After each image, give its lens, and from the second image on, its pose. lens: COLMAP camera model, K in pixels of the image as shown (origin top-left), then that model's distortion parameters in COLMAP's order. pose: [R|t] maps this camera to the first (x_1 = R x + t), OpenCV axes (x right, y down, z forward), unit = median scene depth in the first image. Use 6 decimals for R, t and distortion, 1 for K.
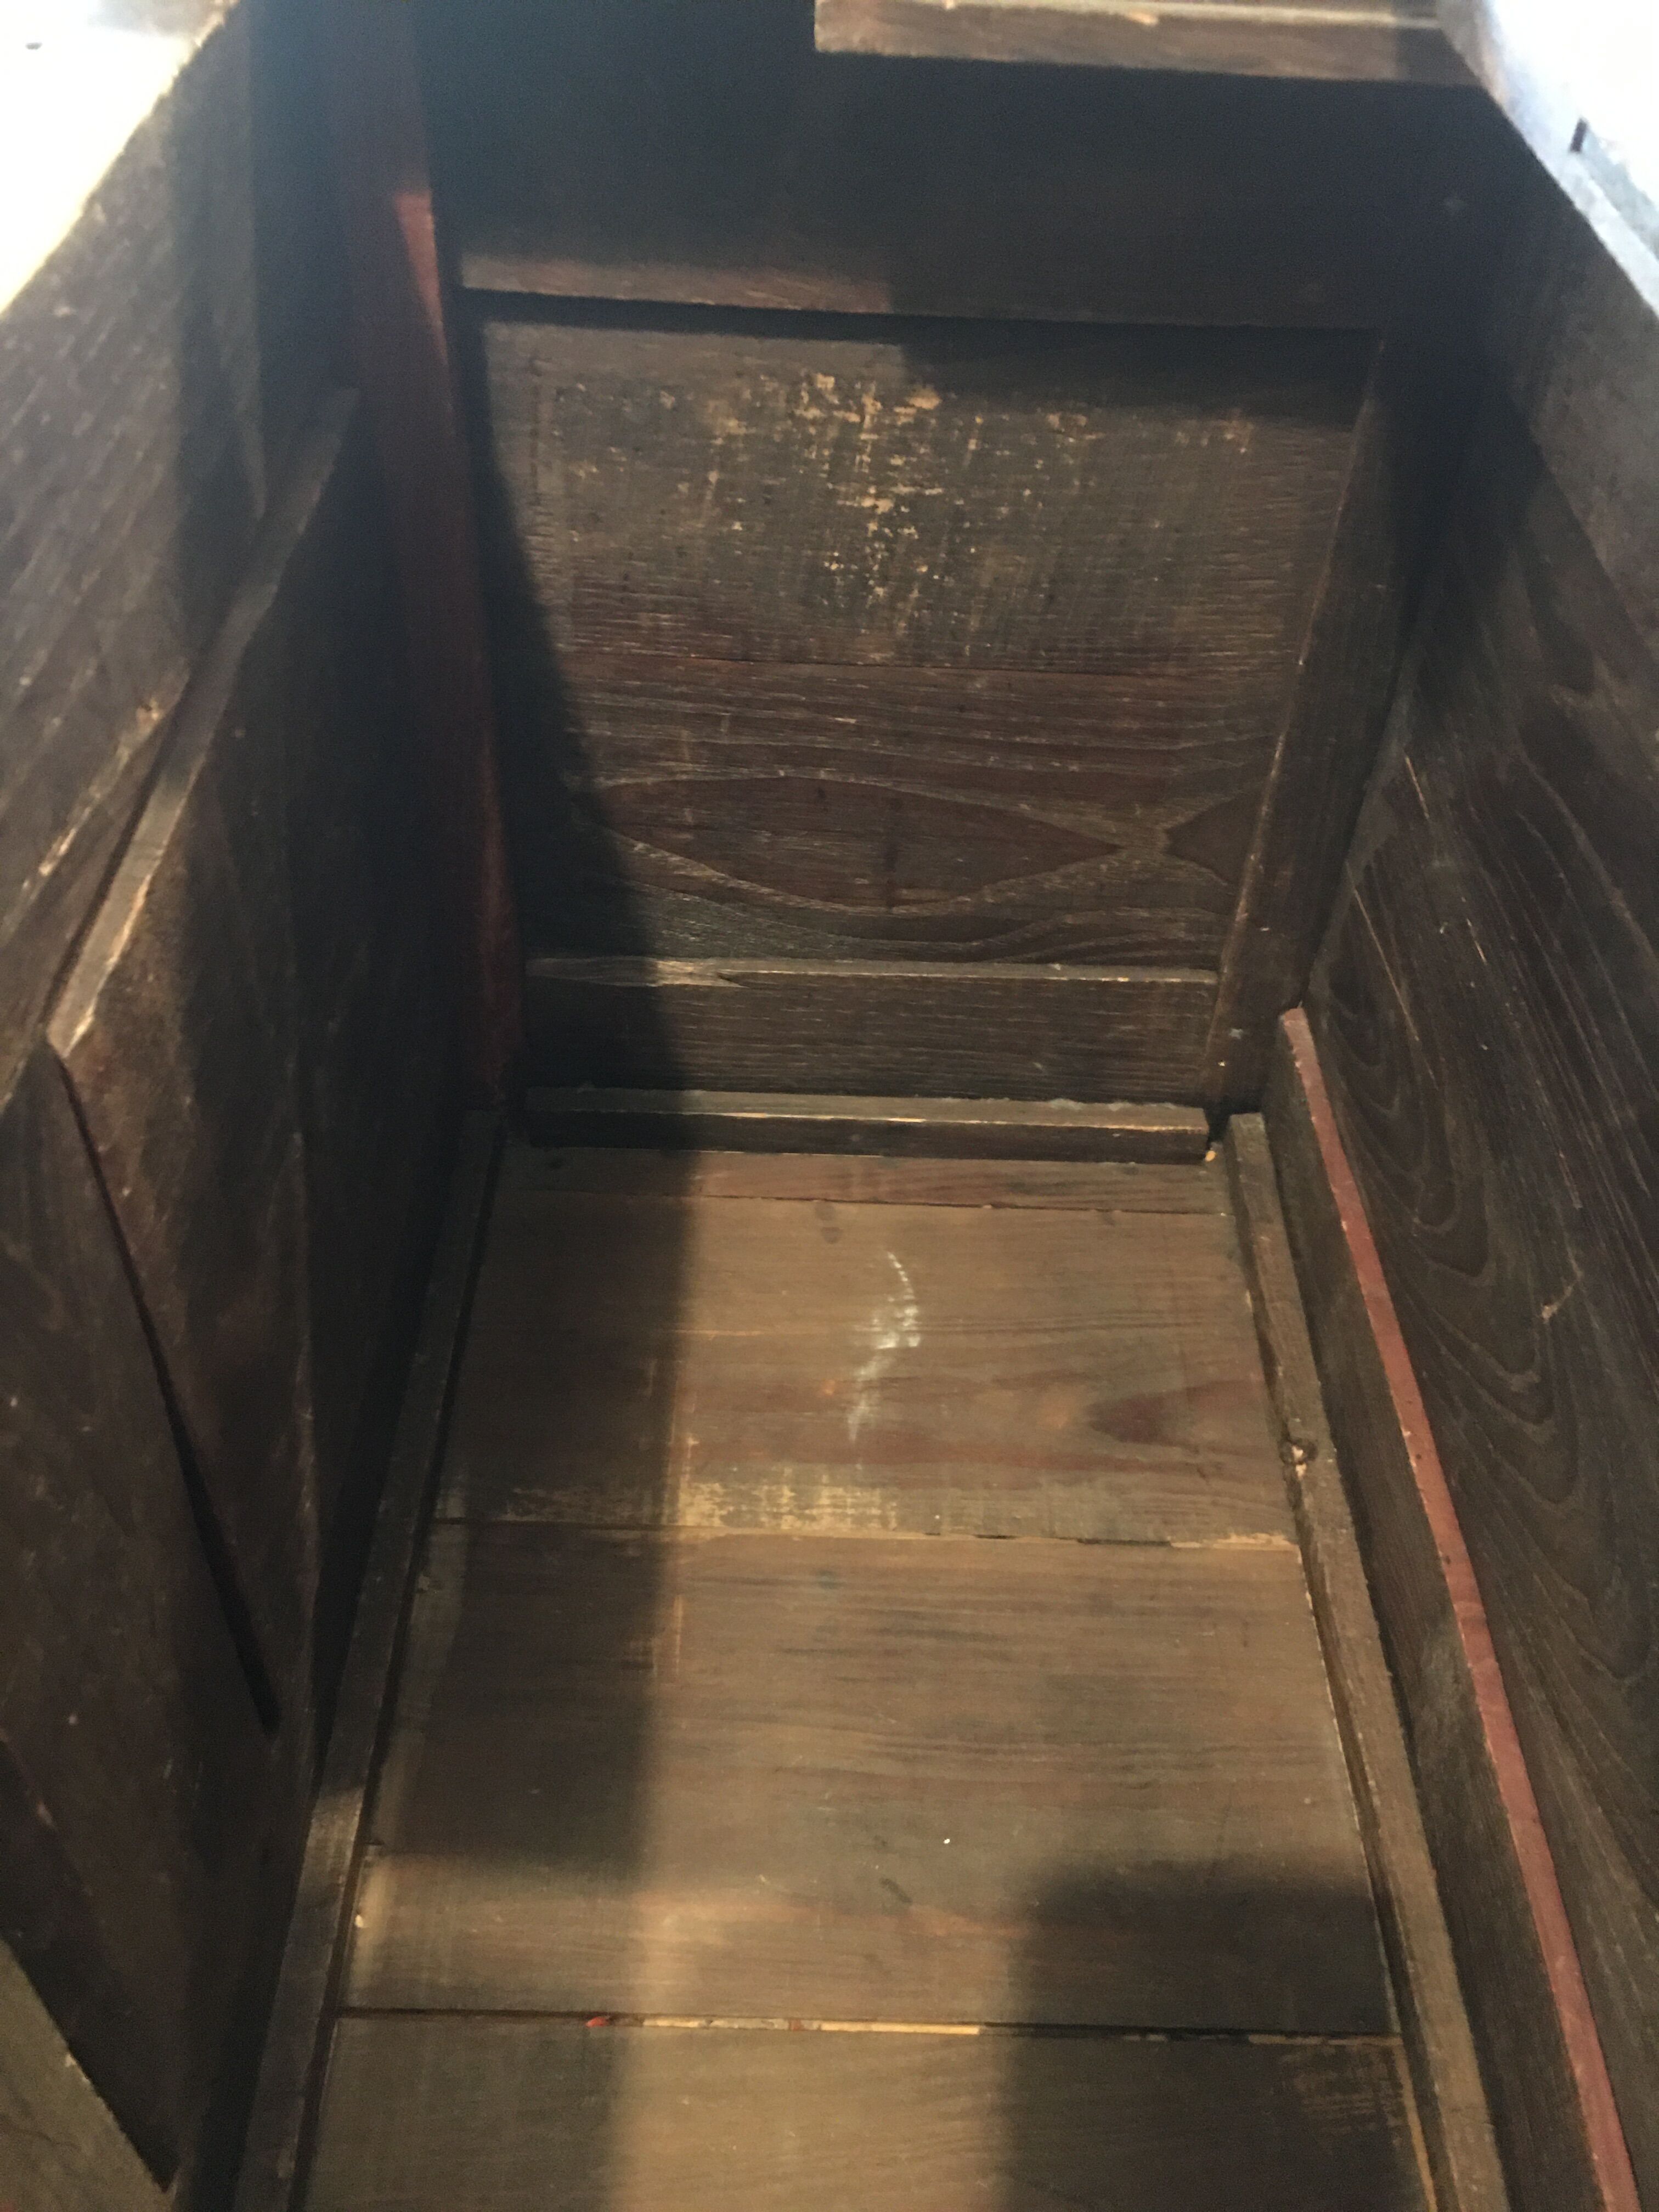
lens RADIAL K [[1885.9, 0, 826.1], [0, 1885.9, 1106.6], [0, 0, 1]] dist [0.089172, -0.127484]
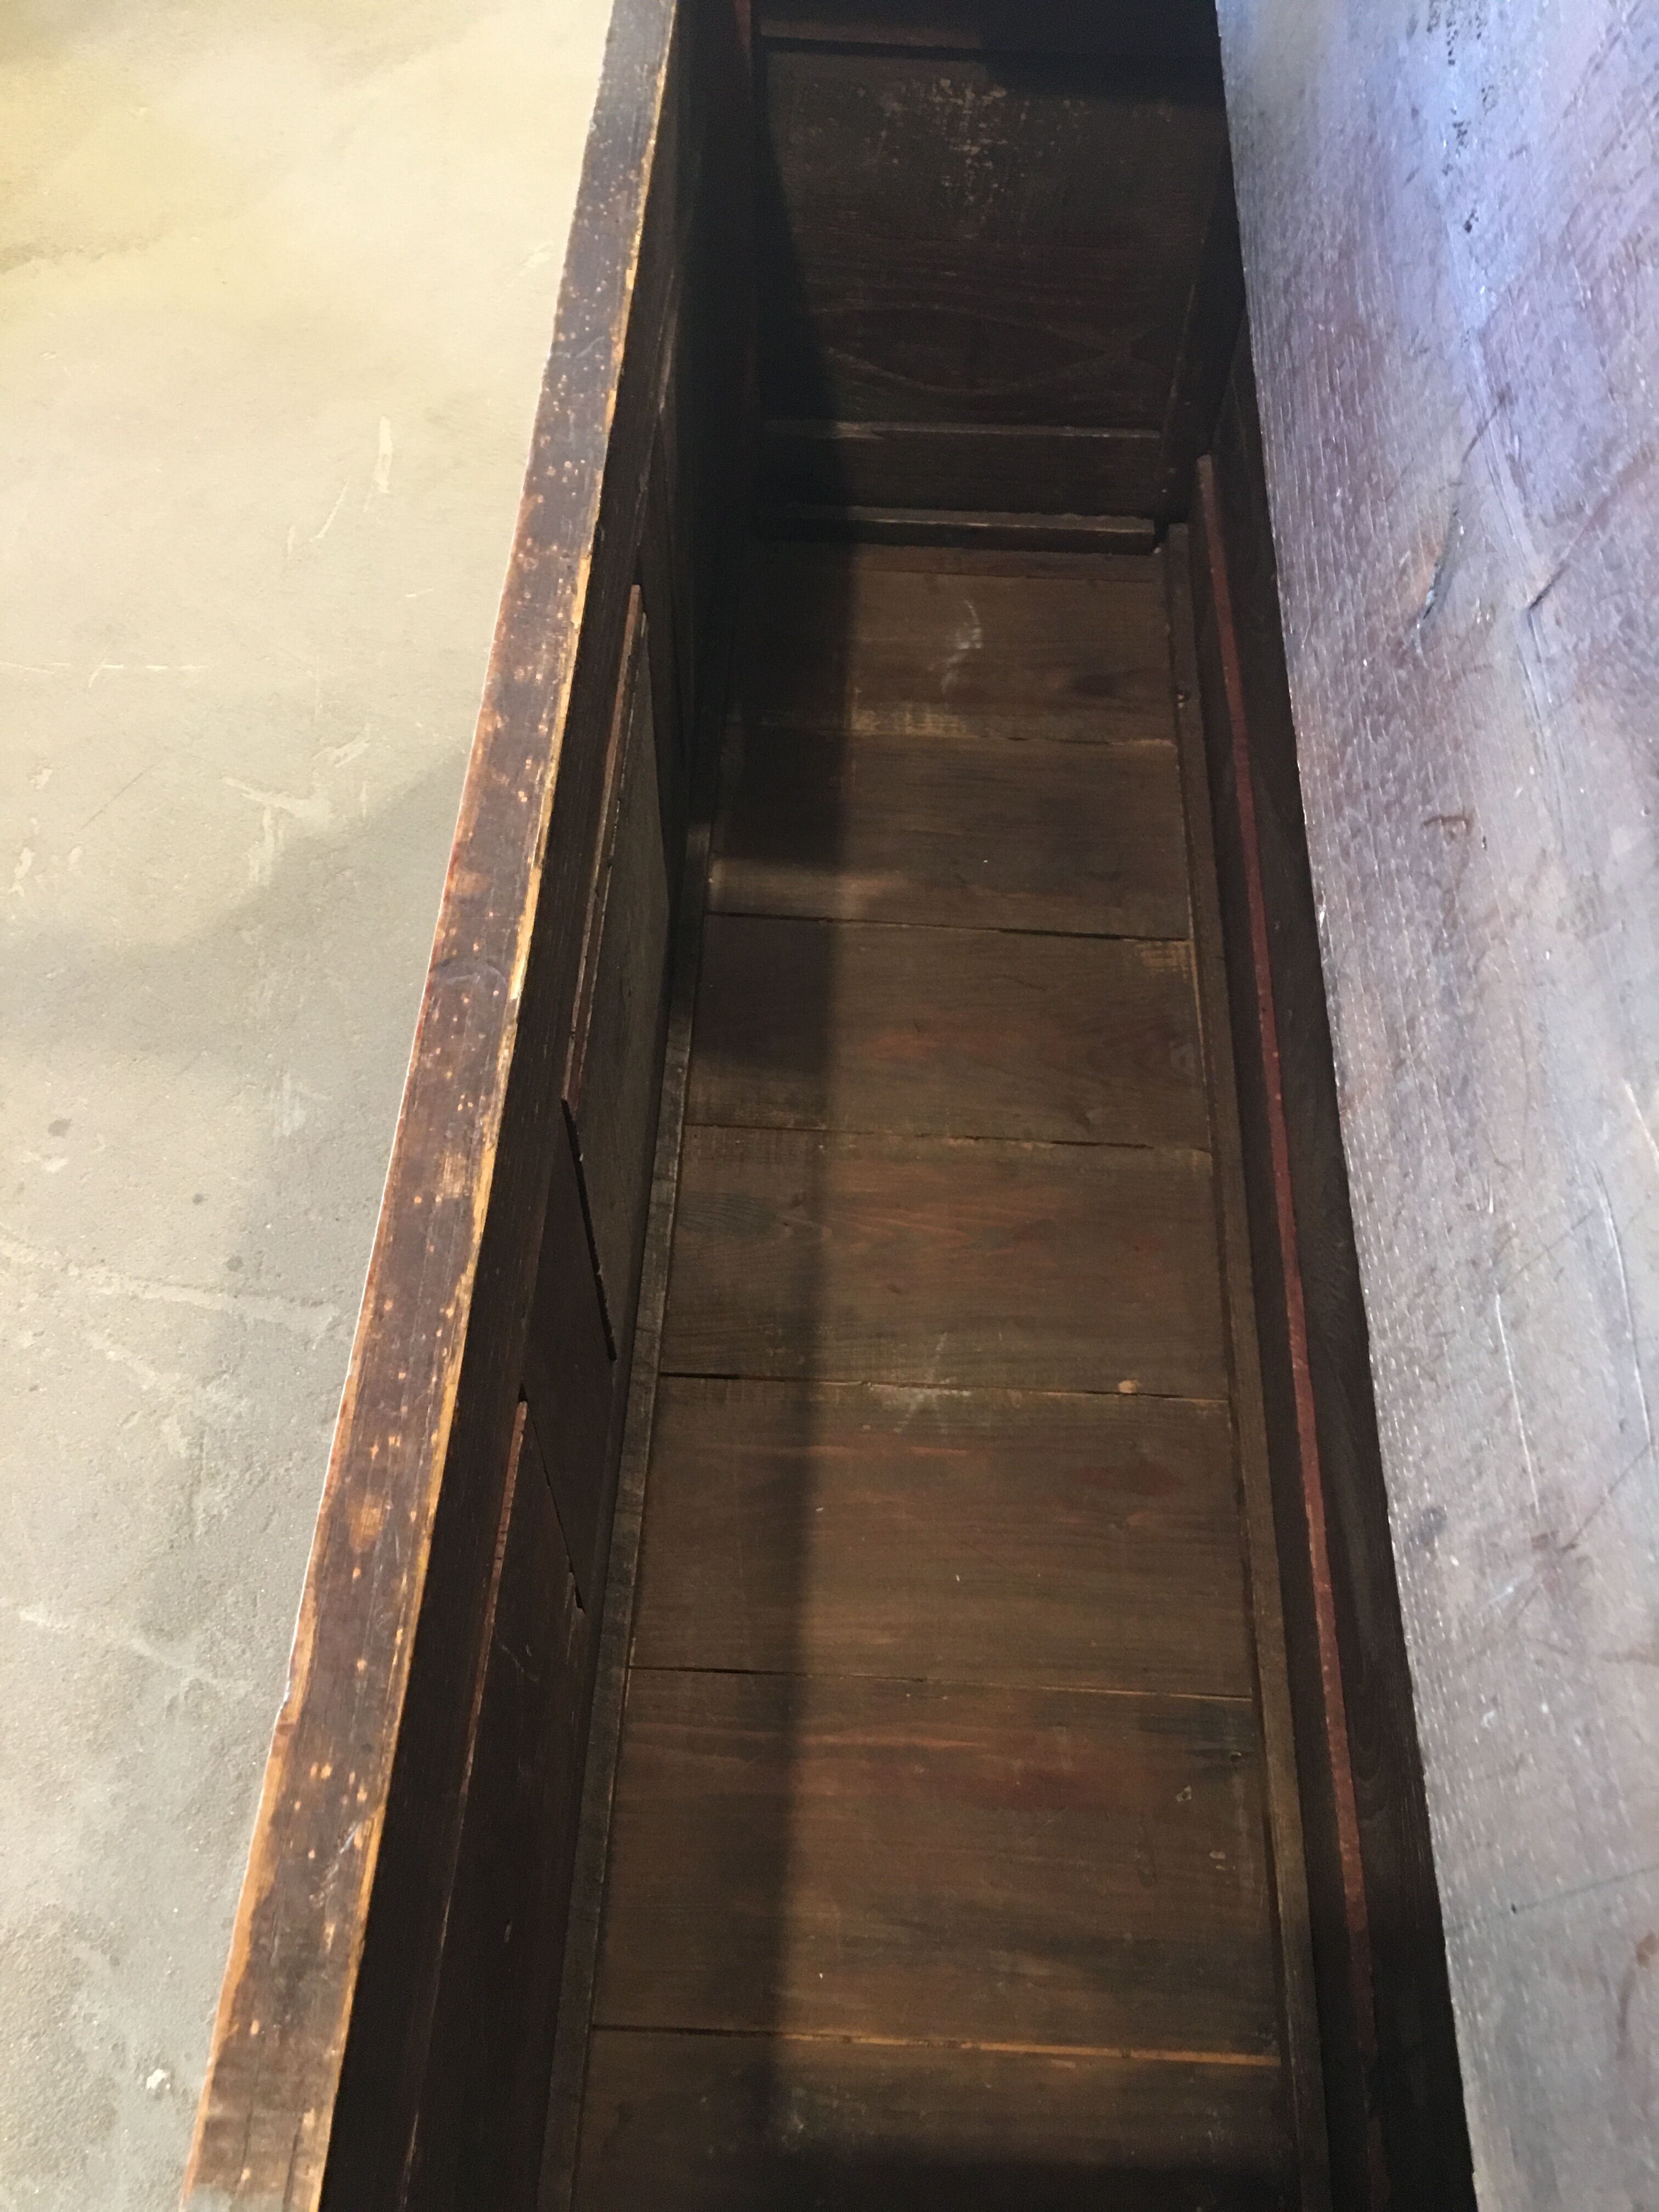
lens RADIAL K [[1885.9, 0, 834.7], [0, 1885.9, 1102.8], [0, 0, 1]] dist [0.089172, -0.127484]
pose [[0.999271, 0.019243, -0.032961, -0.024685], [-0.011760, 0.976816, 0.213759, 0.178199], [0.036311, -0.213216, 0.976330, -0.941774]]
